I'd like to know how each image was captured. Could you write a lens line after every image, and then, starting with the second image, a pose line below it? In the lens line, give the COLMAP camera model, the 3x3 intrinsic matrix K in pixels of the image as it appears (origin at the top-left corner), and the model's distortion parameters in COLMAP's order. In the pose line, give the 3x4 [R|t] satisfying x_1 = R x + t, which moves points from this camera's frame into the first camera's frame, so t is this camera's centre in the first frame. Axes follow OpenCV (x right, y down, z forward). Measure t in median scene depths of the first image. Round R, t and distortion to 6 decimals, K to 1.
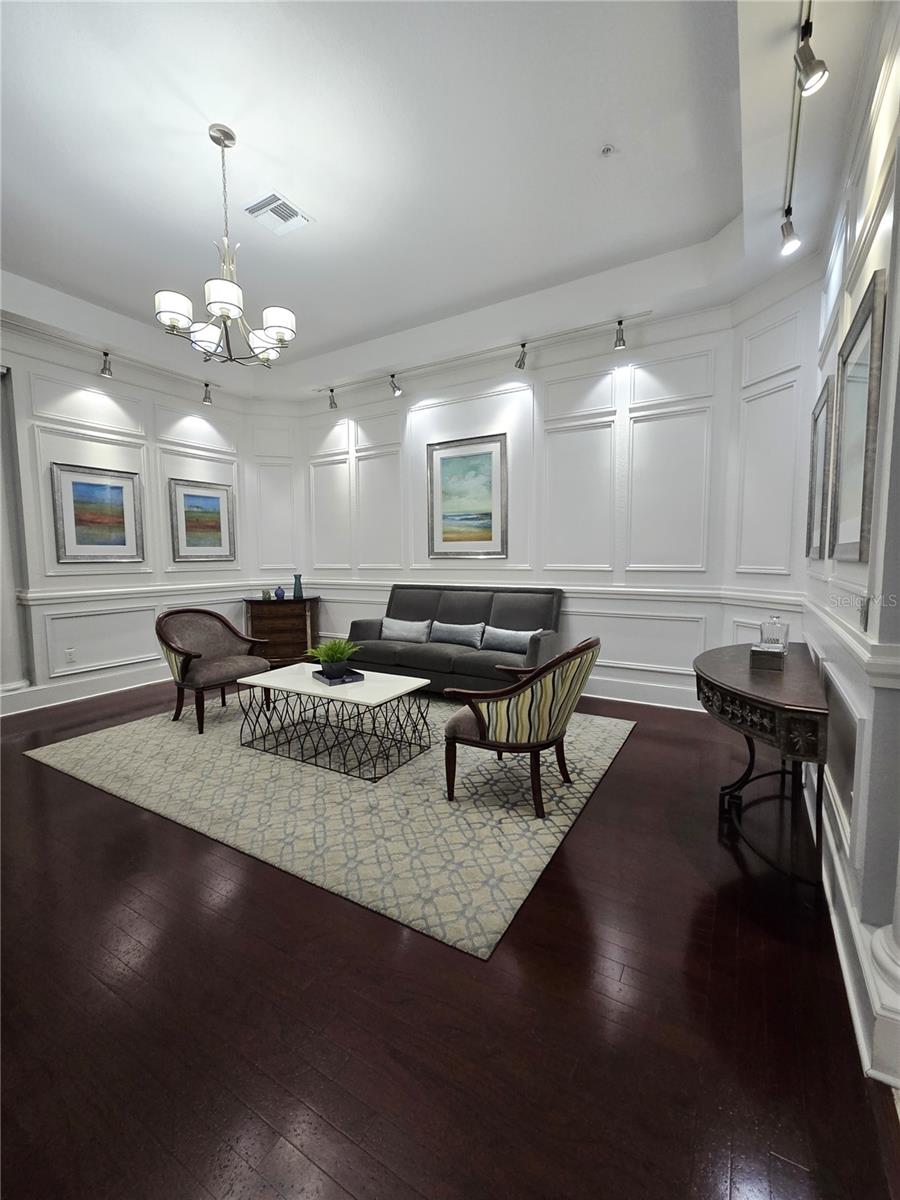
lens RADIAL K [[502.5, 0, 446.9], [0, 502.5, 598.9], [0, 0, 1]] dist [0.002797, -0.000318]
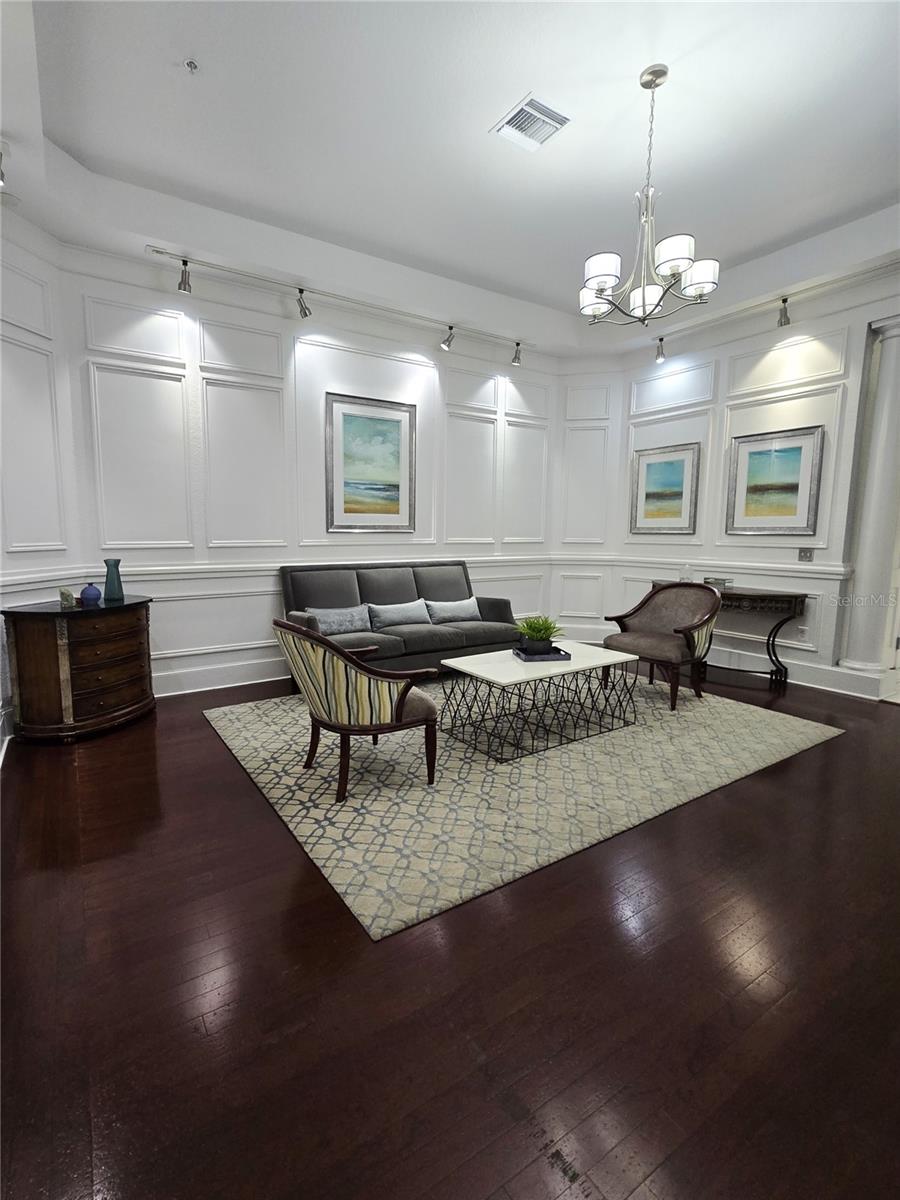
lens RADIAL K [[532.1, 0, 450.0], [0, 532.1, 600.0], [0, 0, 1]] dist [-0.002217, -0.000027]
pose [[0.448250, -0.106518, 0.887539, -0.793317], [0.070182, 0.994004, 0.083850, -0.031286], [-0.891149, 0.024703, 0.453037, 0.460613]]
